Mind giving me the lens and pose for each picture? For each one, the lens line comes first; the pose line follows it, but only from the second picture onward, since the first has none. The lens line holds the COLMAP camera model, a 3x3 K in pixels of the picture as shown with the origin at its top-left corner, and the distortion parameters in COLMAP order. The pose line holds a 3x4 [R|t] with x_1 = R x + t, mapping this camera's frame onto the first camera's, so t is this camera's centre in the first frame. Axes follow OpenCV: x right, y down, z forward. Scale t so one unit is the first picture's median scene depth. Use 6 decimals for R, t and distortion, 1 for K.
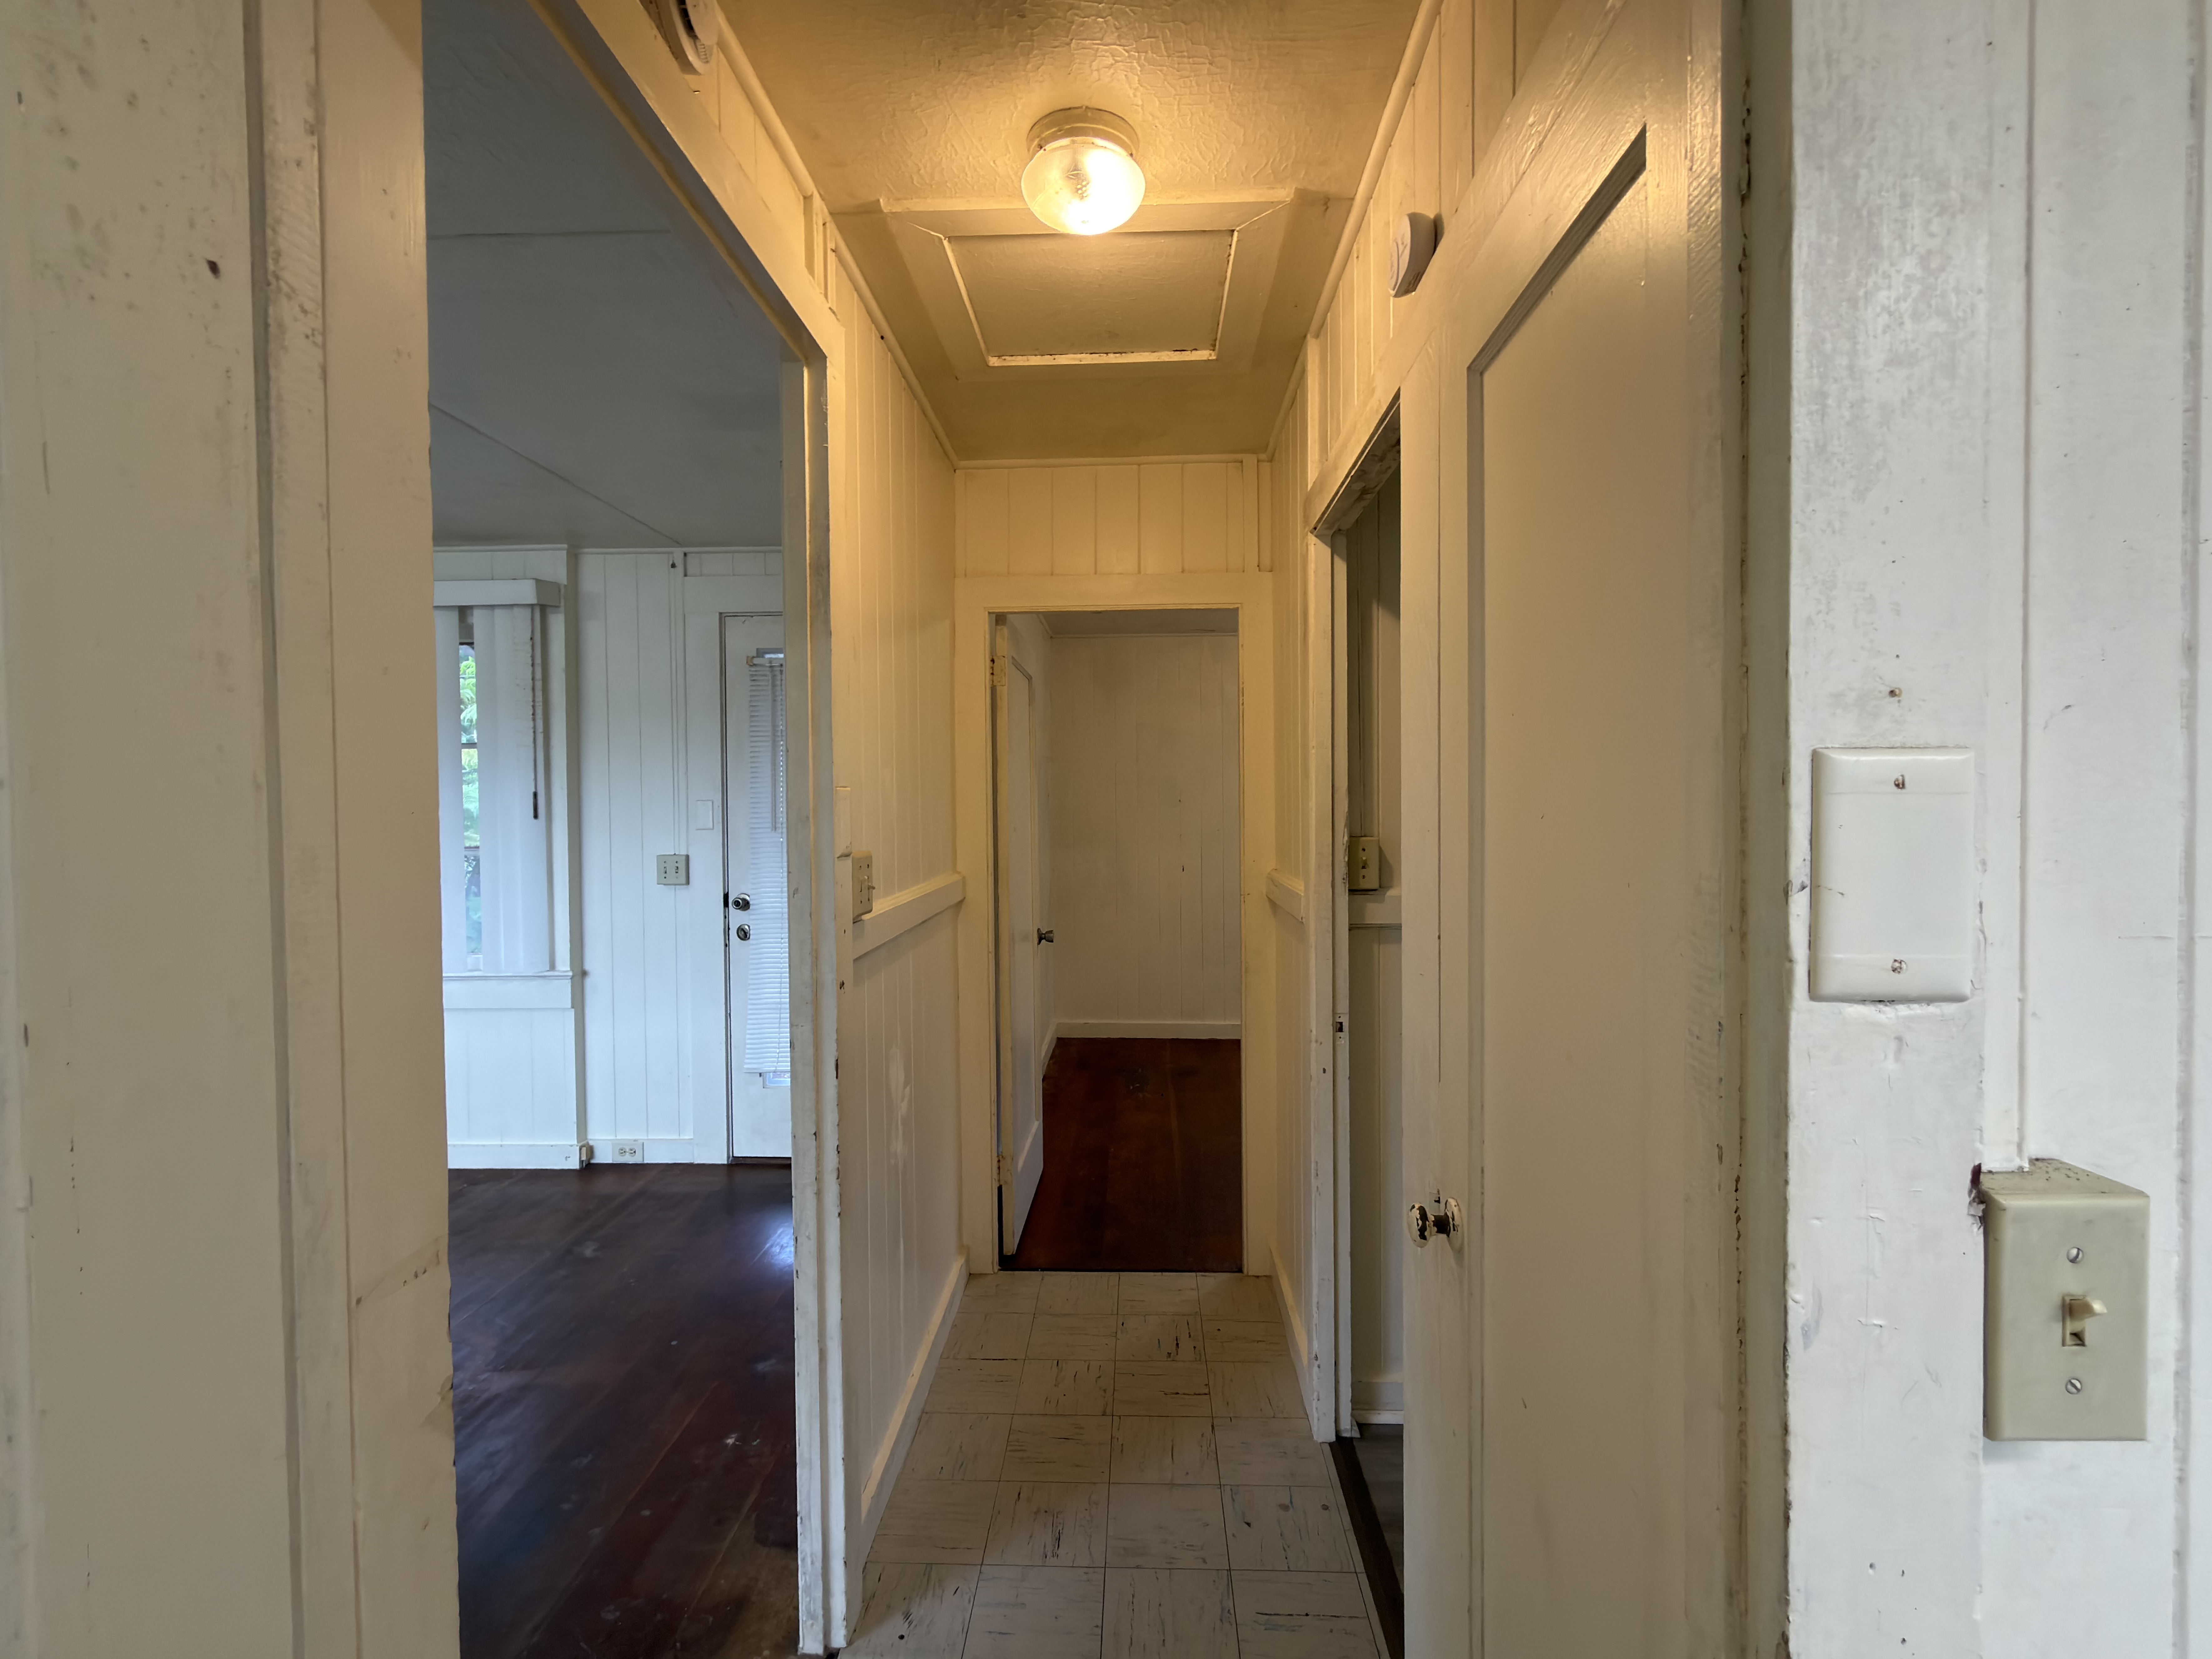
lens RADIAL K [[1006.9, 0, 1106.2], [0, 1006.9, 836.8], [0, 0, 1]] dist [0.000213, -0.000080]
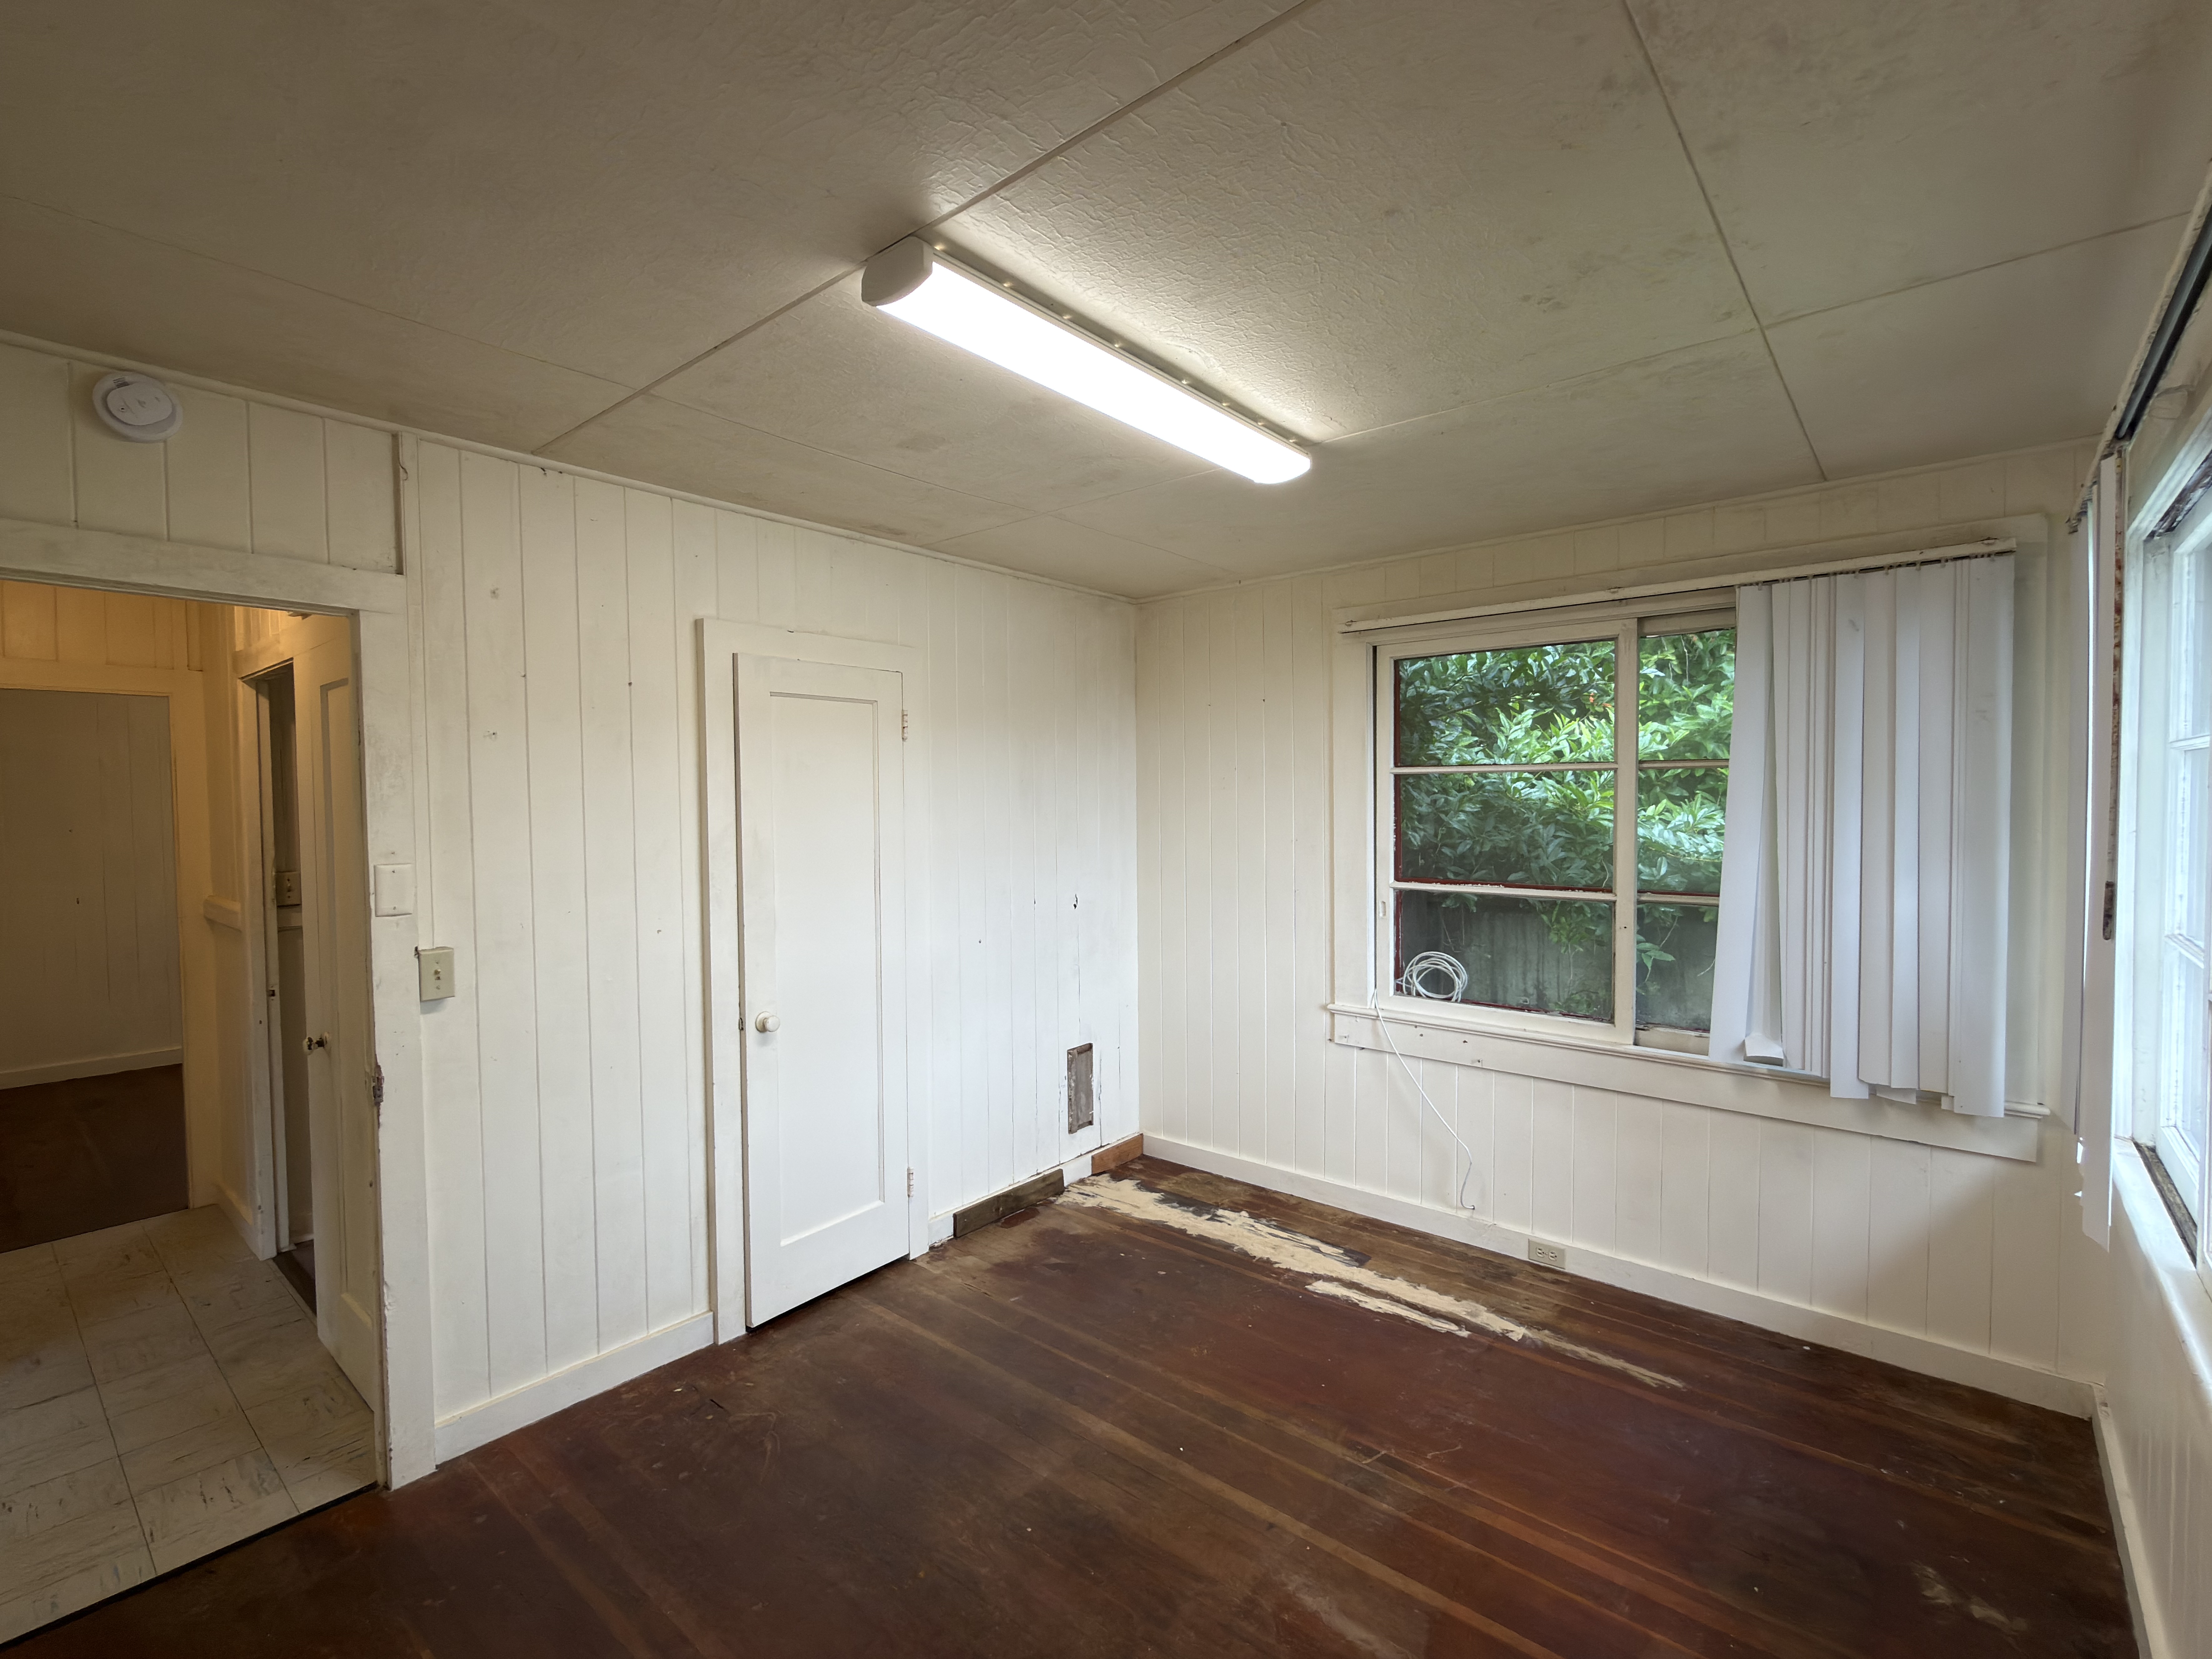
lens RADIAL K [[1006.9, 0, 1106.2], [0, 1006.9, 836.8], [0, 0, 1]] dist [0.000213, -0.000080]
pose [[0.617747, -0.020851, 0.786100, -0.195674], [0.024057, 0.999682, 0.007612, -0.036762], [-0.786009, 0.014209, 0.618052, -1.004256]]
